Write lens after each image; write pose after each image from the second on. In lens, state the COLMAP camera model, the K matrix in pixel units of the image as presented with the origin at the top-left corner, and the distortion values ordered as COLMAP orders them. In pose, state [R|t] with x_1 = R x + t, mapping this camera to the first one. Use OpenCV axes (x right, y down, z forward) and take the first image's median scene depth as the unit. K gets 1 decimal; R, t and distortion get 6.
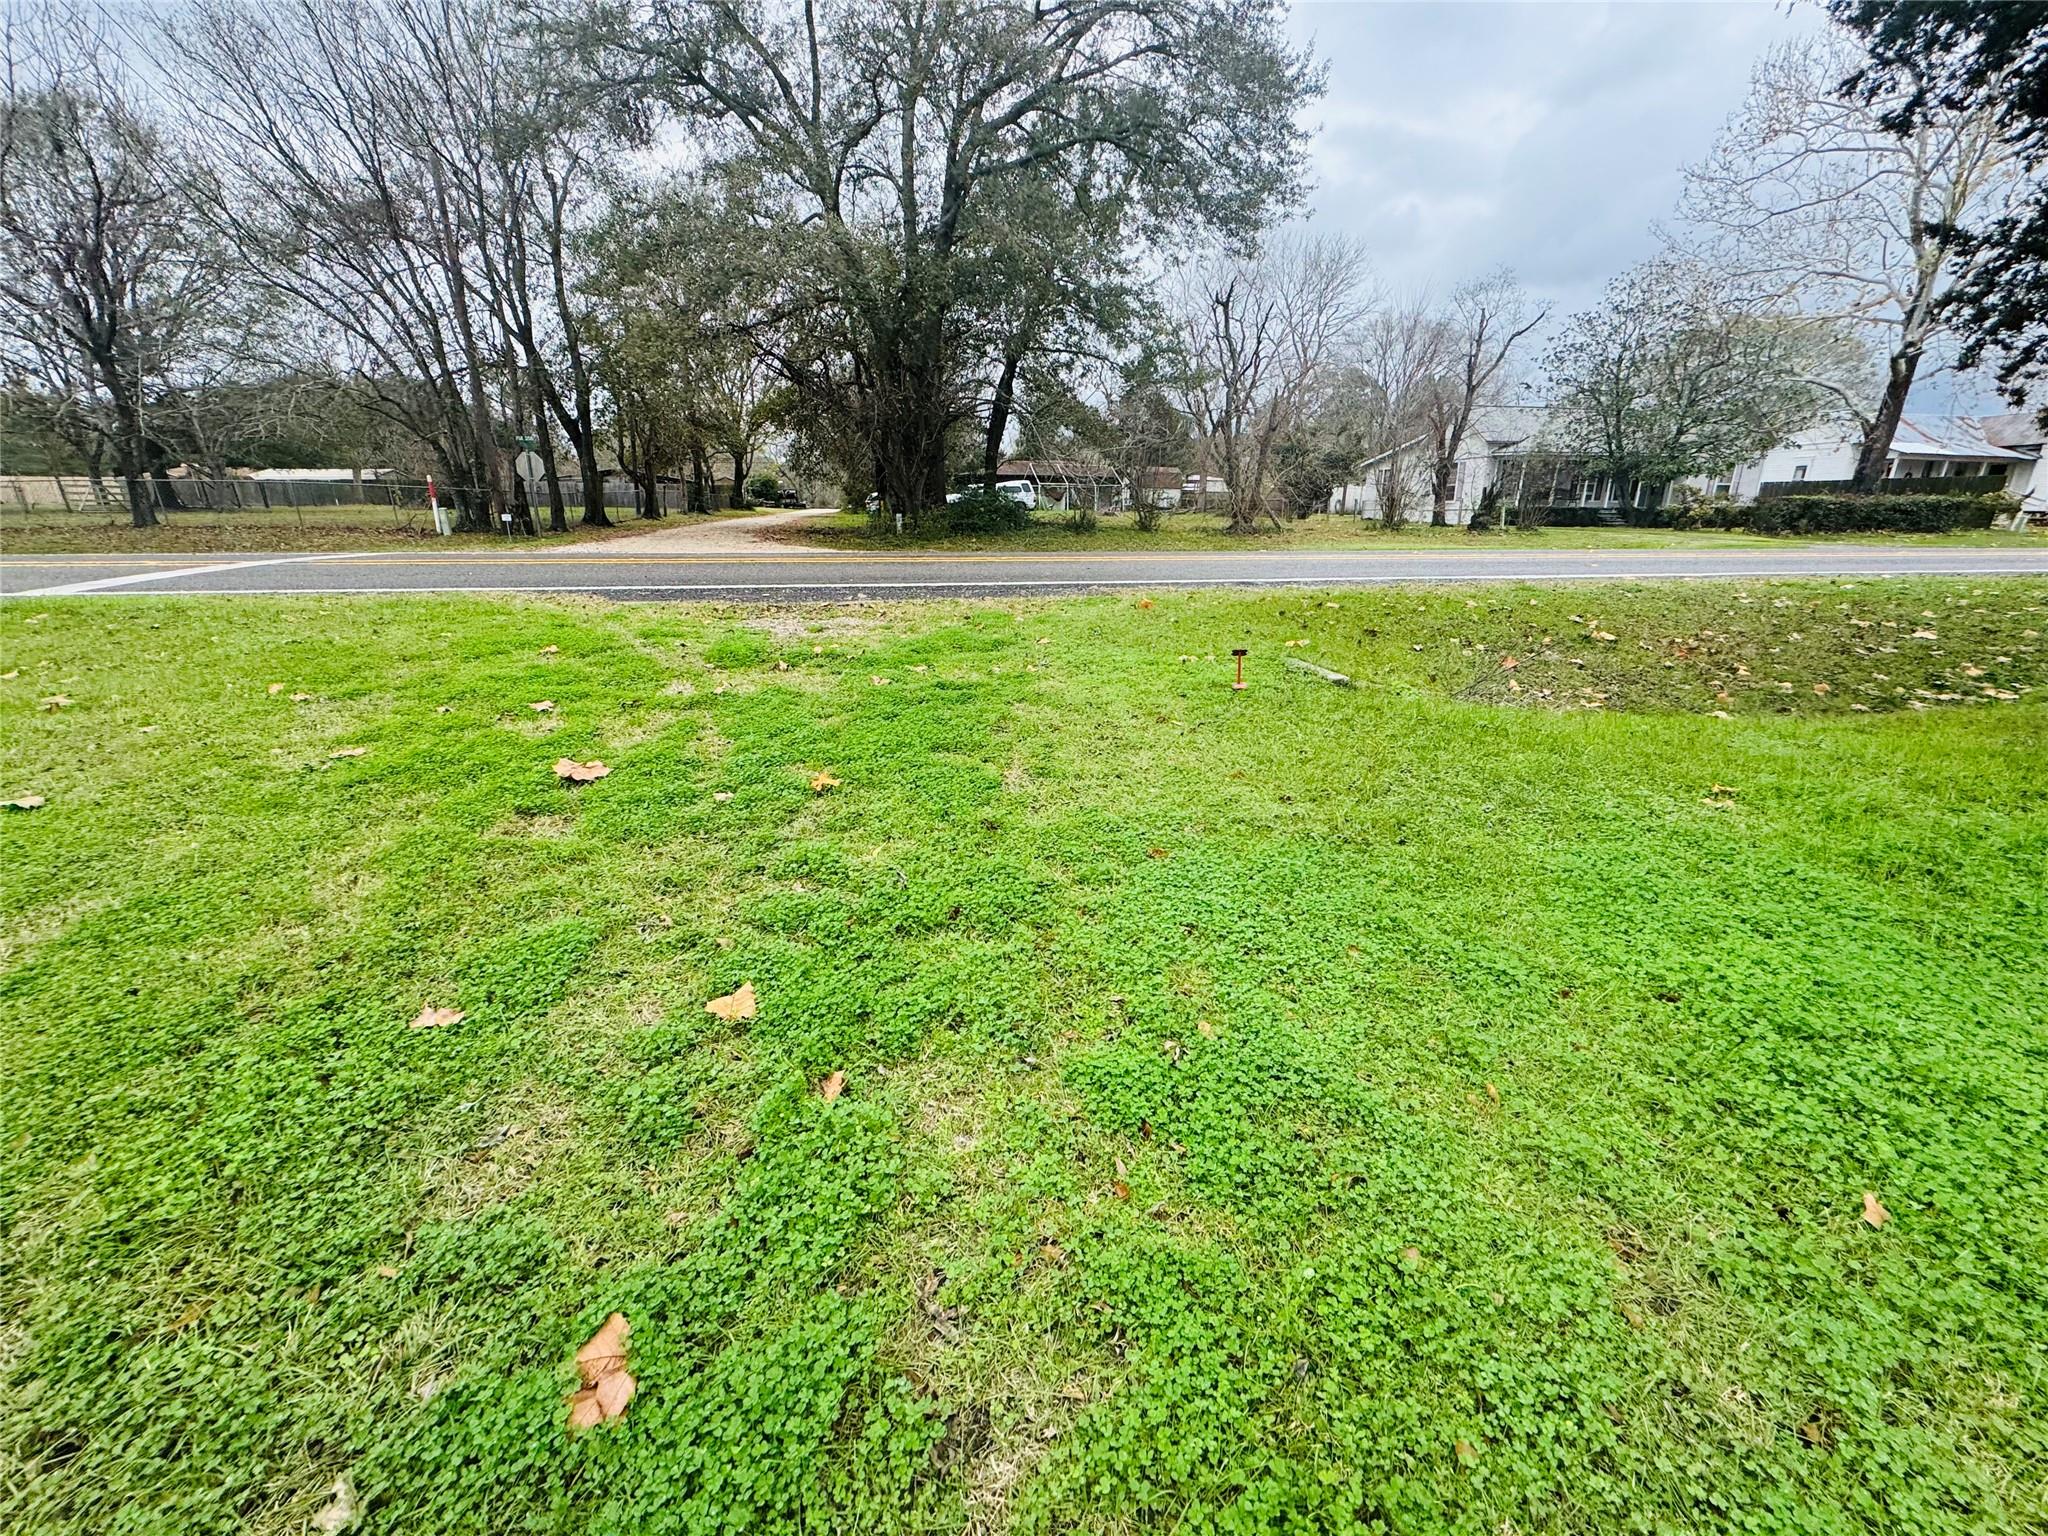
lens RADIAL K [[811.3, 0, 1023.1], [0, 811.3, 767.1], [0, 0, 1]] dist [-0.001959, 0.000485]
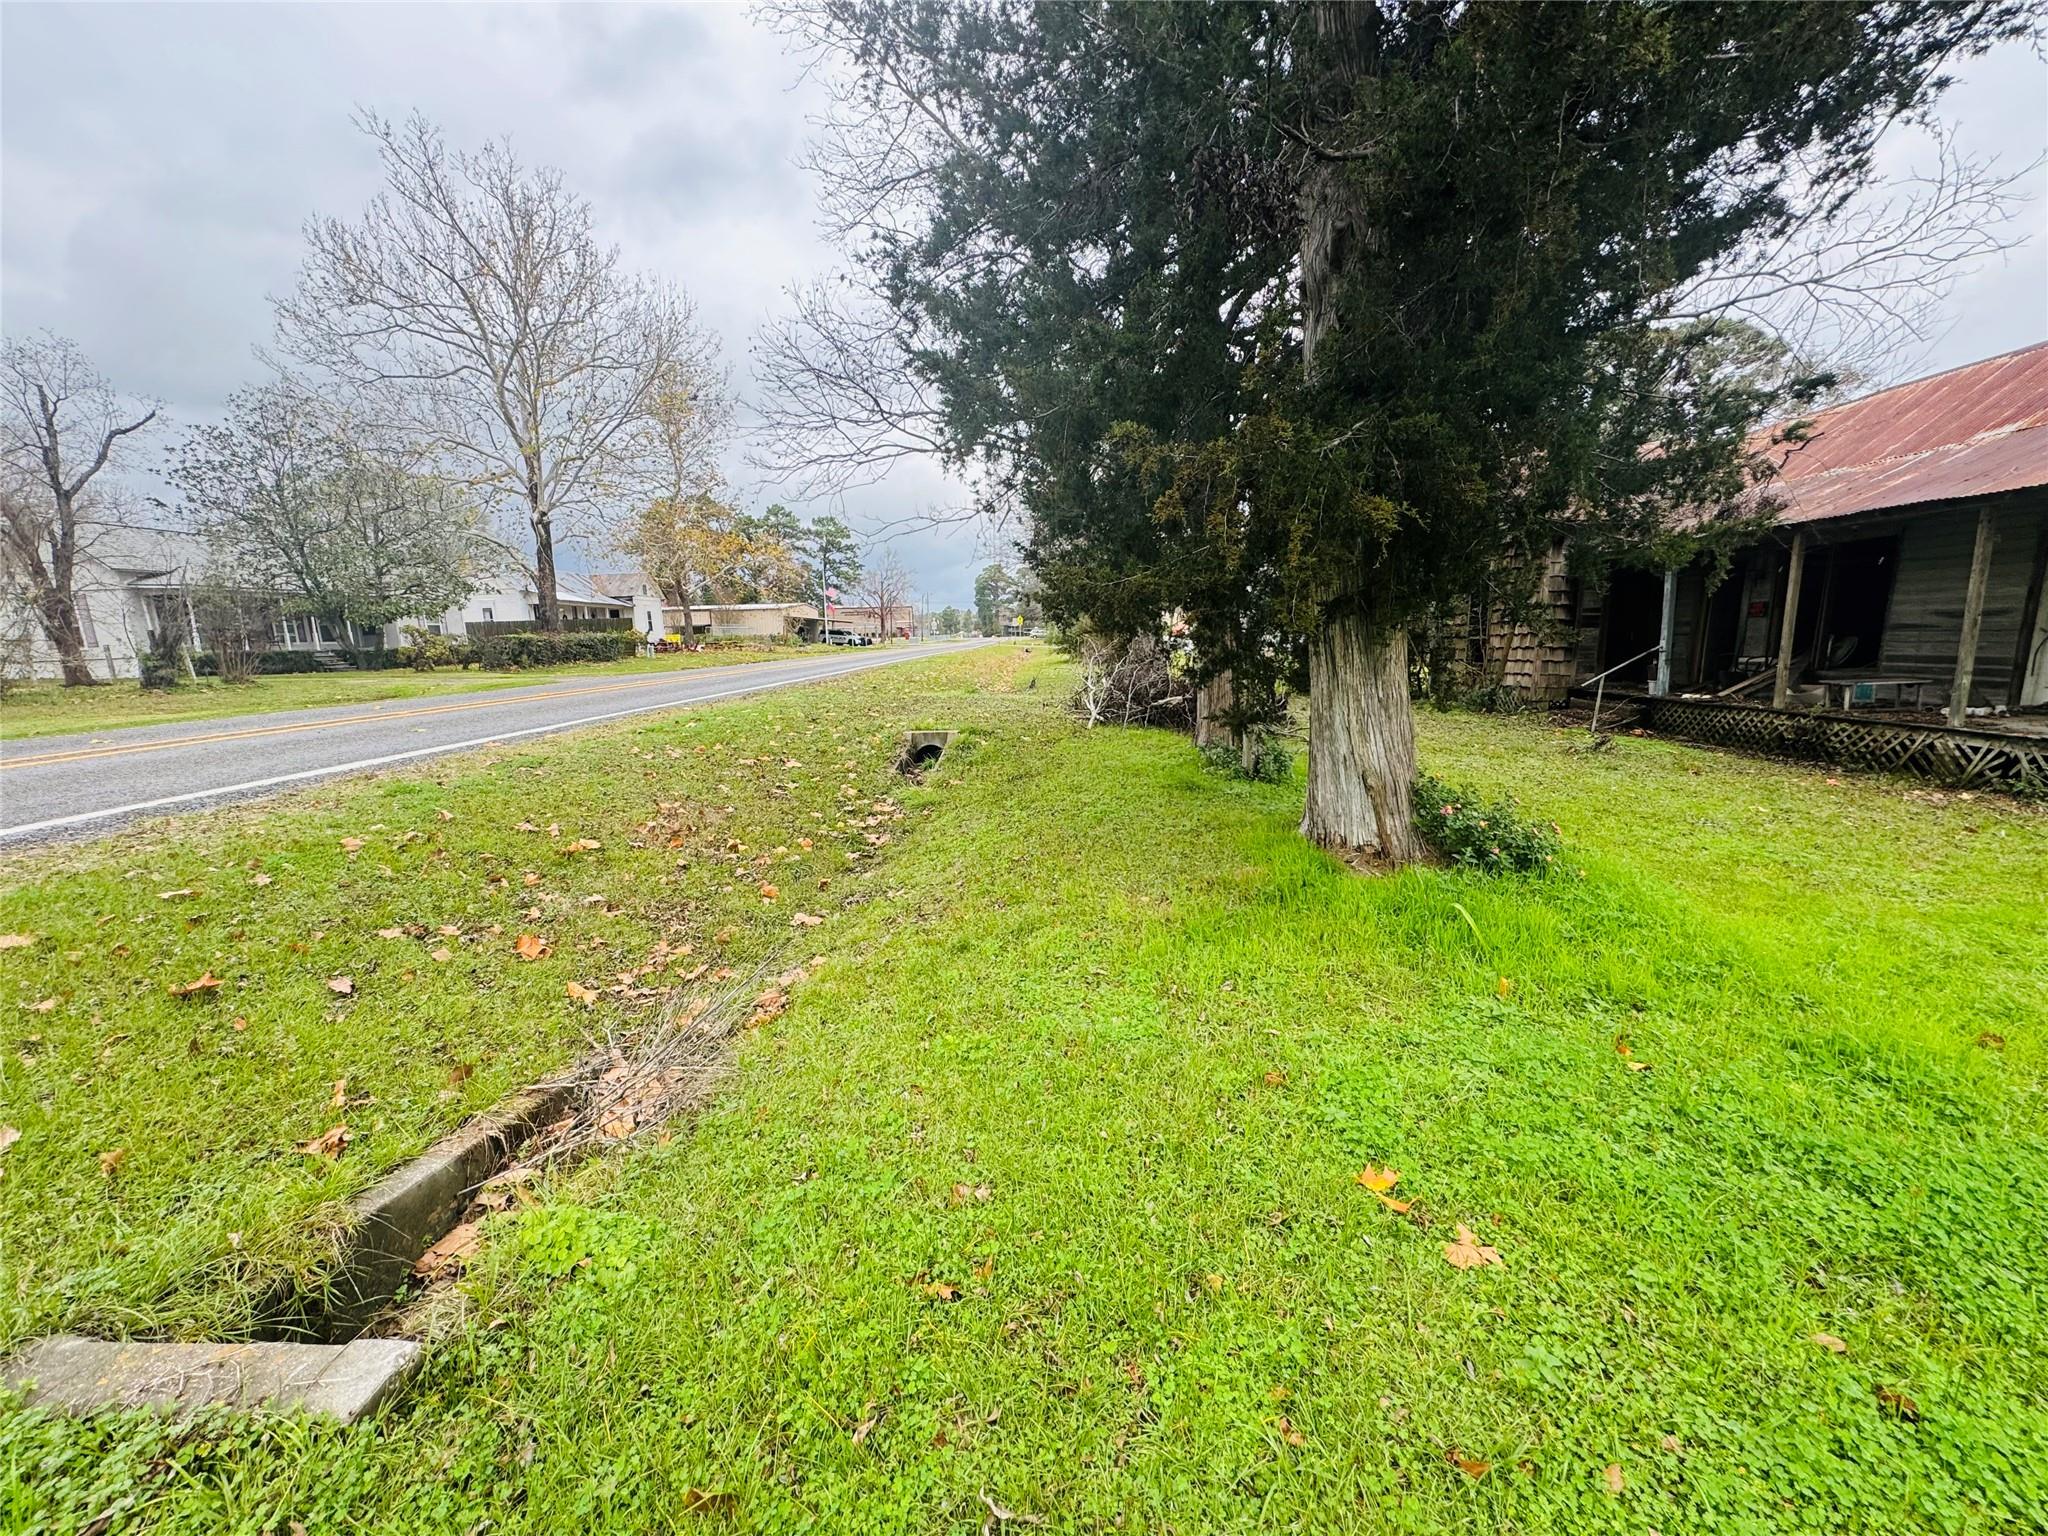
lens RADIAL K [[811.3, 0, 1023.1], [0, 811.3, 767.1], [0, 0, 1]] dist [-0.001959, 0.000485]
pose [[0.232430, -0.169011, 0.957816, 0.036579], [0.318692, 0.943654, 0.089177, -0.042468], [-0.918919, 0.284521, 0.273196, 0.111957]]
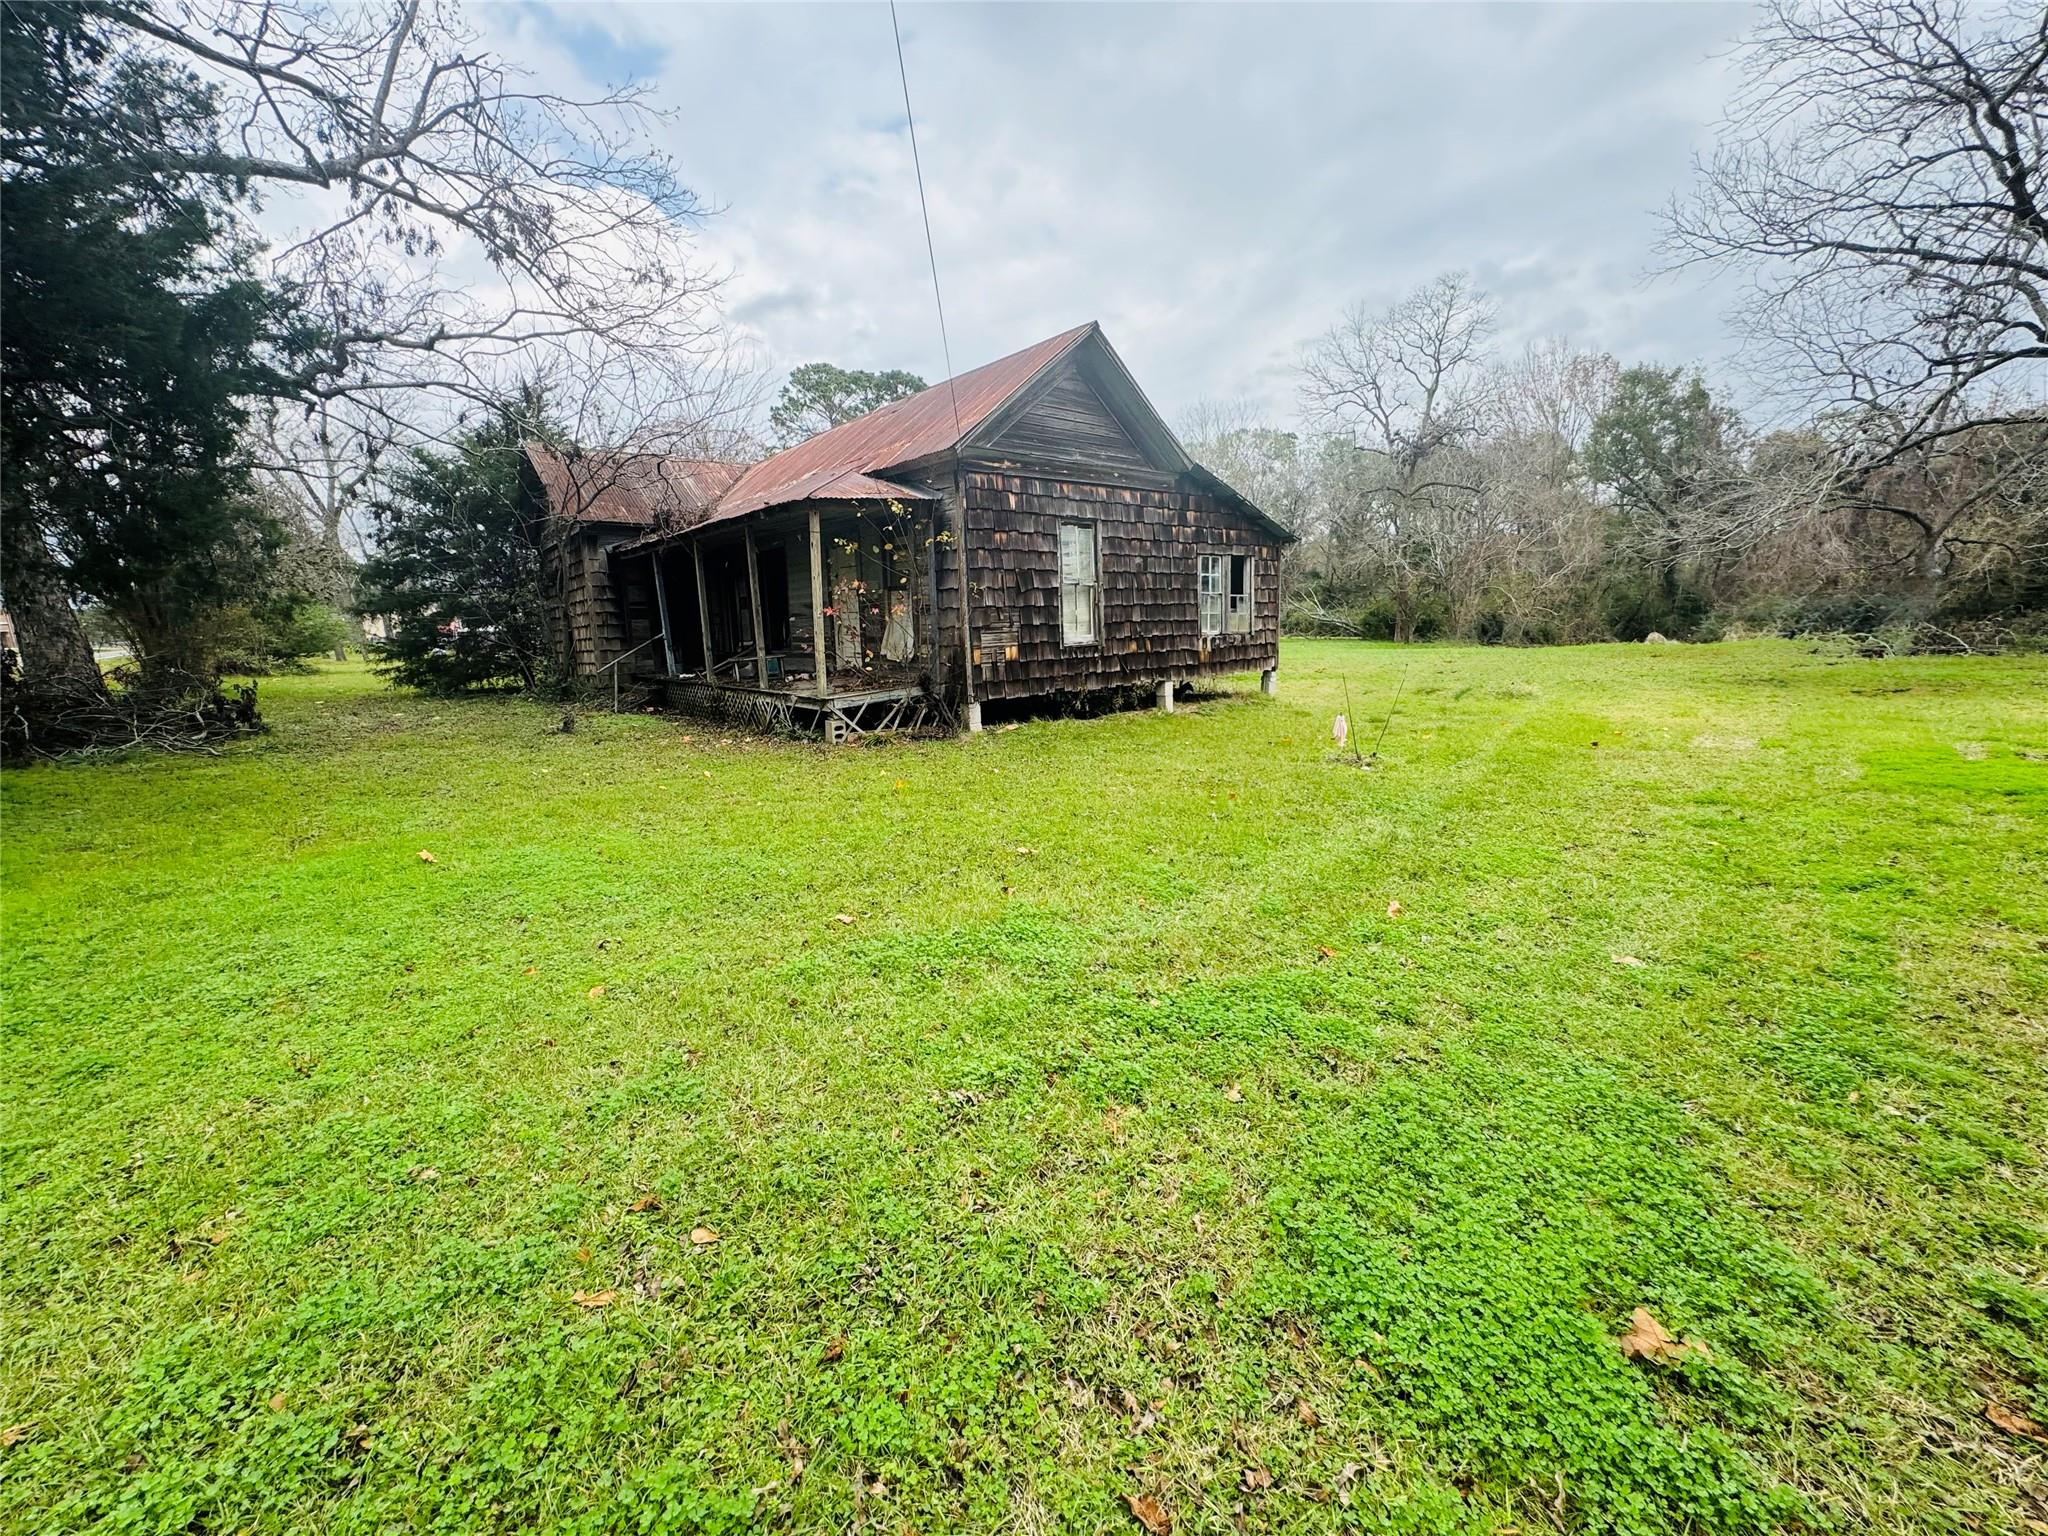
lens RADIAL K [[811.3, 0, 1023.1], [0, 811.3, 767.1], [0, 0, 1]] dist [-0.001959, 0.000485]
pose [[-0.481059, -0.156274, 0.862647, -0.011100], [0.298113, 0.896189, 0.328594, 0.016806], [-0.824446, 0.415240, -0.384533, -0.052220]]
